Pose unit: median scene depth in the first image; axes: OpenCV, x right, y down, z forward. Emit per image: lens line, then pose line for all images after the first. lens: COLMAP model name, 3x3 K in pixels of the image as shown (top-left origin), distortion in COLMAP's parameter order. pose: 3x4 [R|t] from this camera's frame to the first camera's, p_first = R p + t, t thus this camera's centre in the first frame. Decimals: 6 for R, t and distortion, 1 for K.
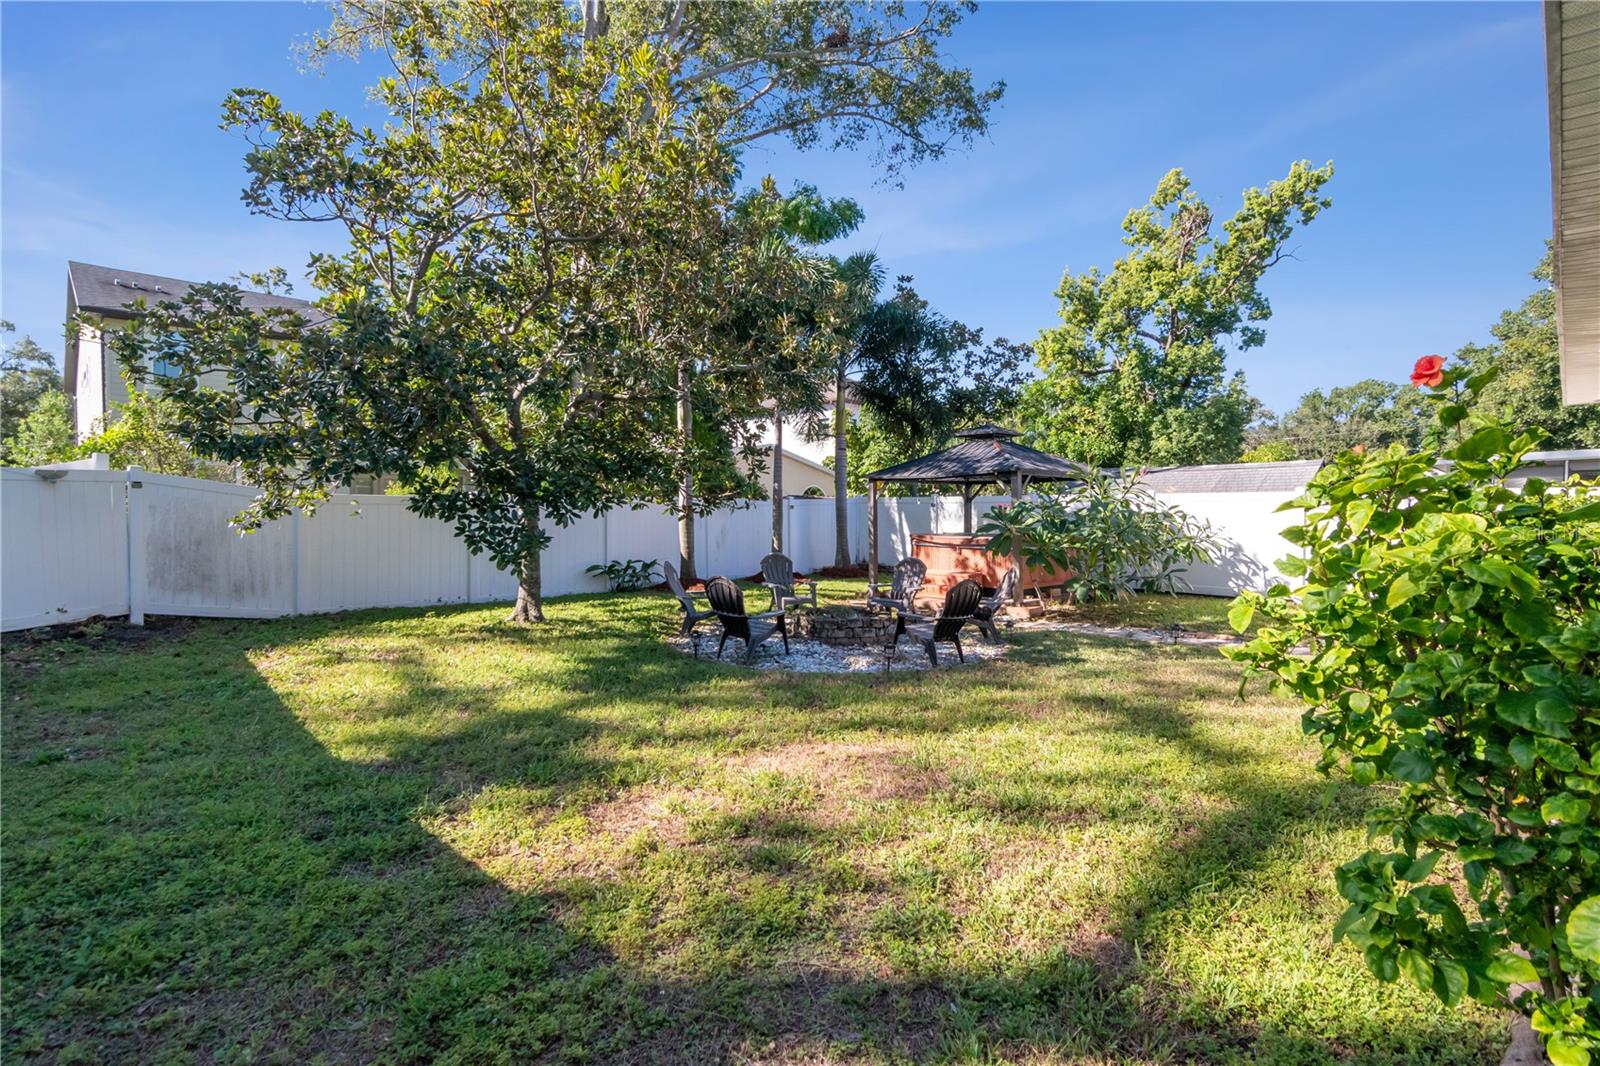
lens RADIAL K [[780.9, 0, 798.5], [0, 780.9, 533.2], [0, 0, 1]] dist [-0.002502, -0.005880]
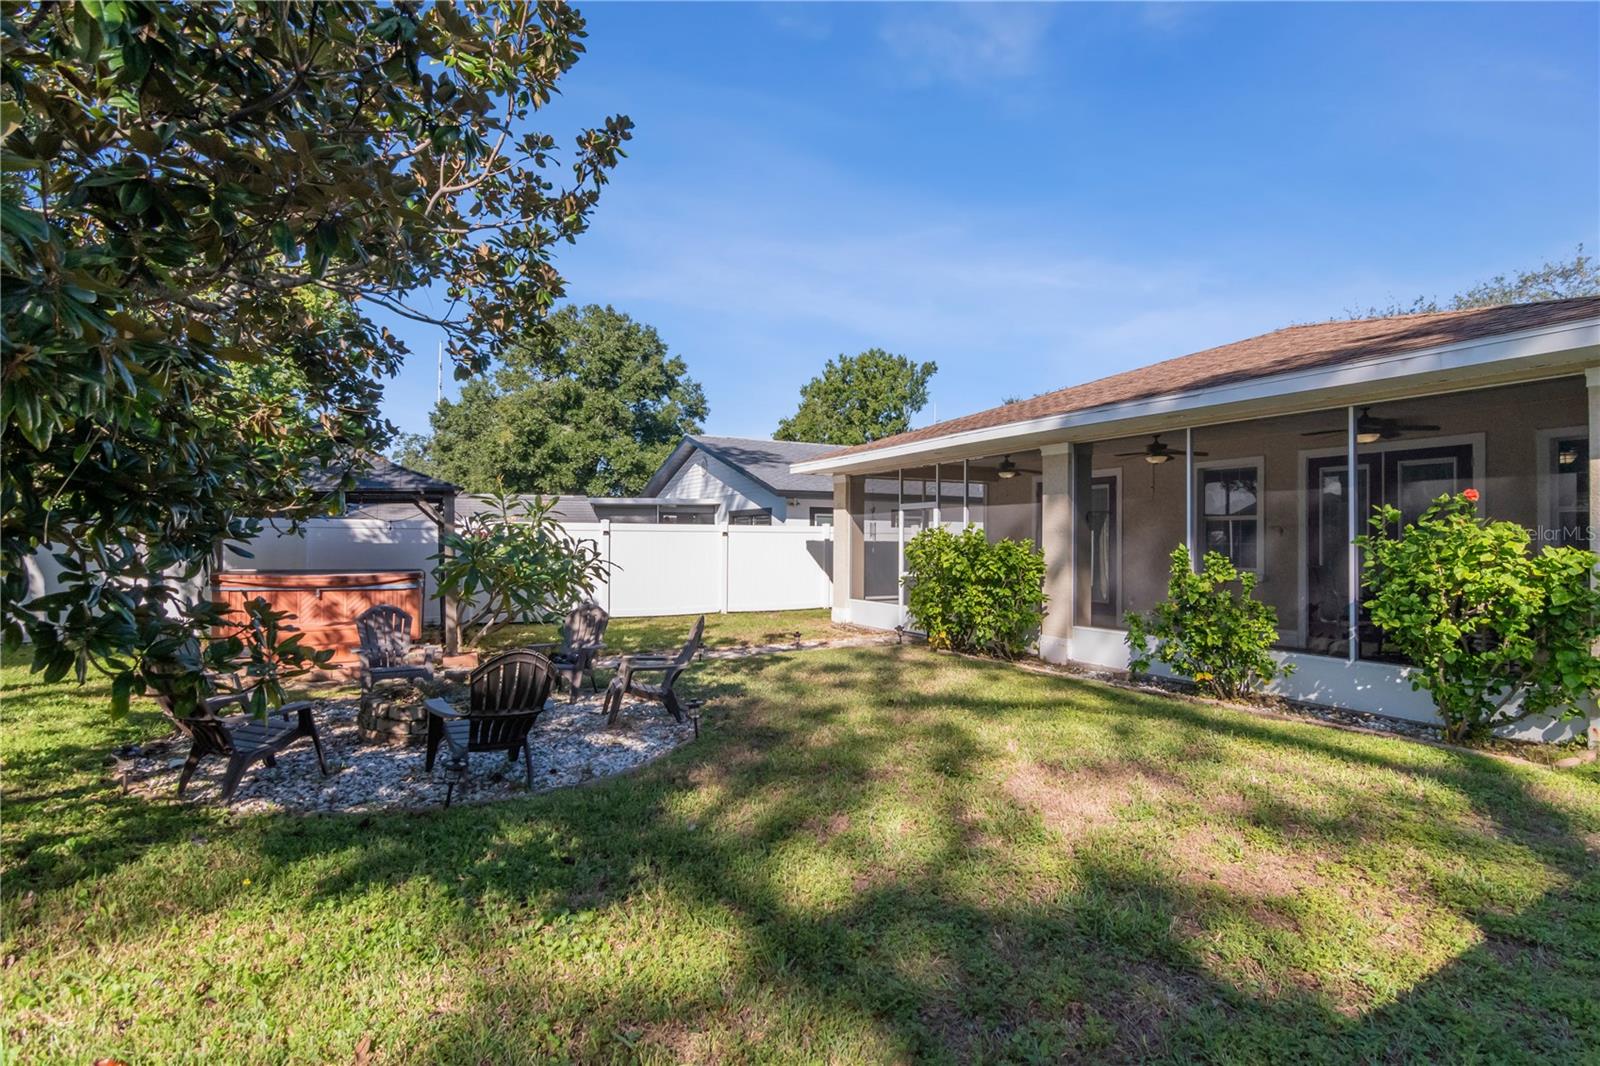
lens RADIAL K [[780.9, 0, 817.3], [0, 780.9, 534.9], [0, 0, 1]] dist [-0.002502, -0.005880]
pose [[0.268686, 0.008911, 0.963186, -0.258032], [0.022357, 0.999630, -0.015485, -0.007875], [-0.962968, 0.025695, 0.268388, 0.260802]]
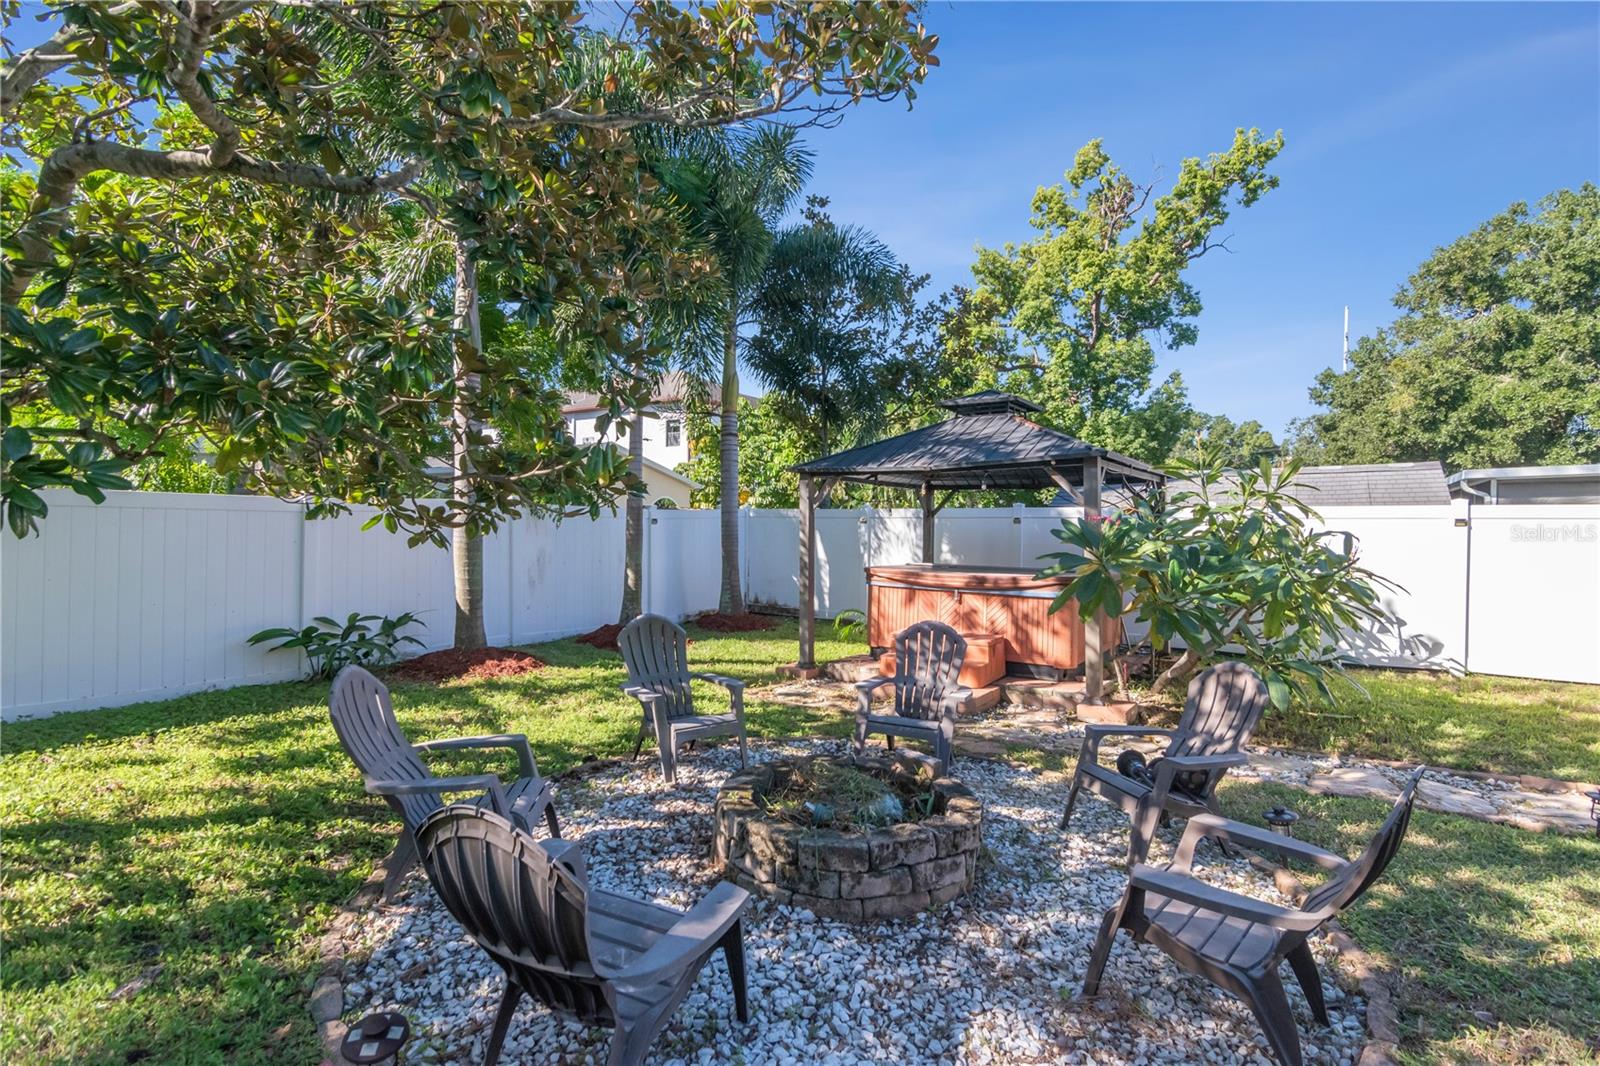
lens RADIAL K [[780.9, 0, 801.8], [0, 780.9, 531.5], [0, 0, 1]] dist [-0.002502, -0.005880]
pose [[0.977203, 0.010284, 0.212059, -0.024661], [-0.004955, 0.999659, -0.025645, -0.008108], [-0.212250, 0.024009, 0.976920, 0.321293]]
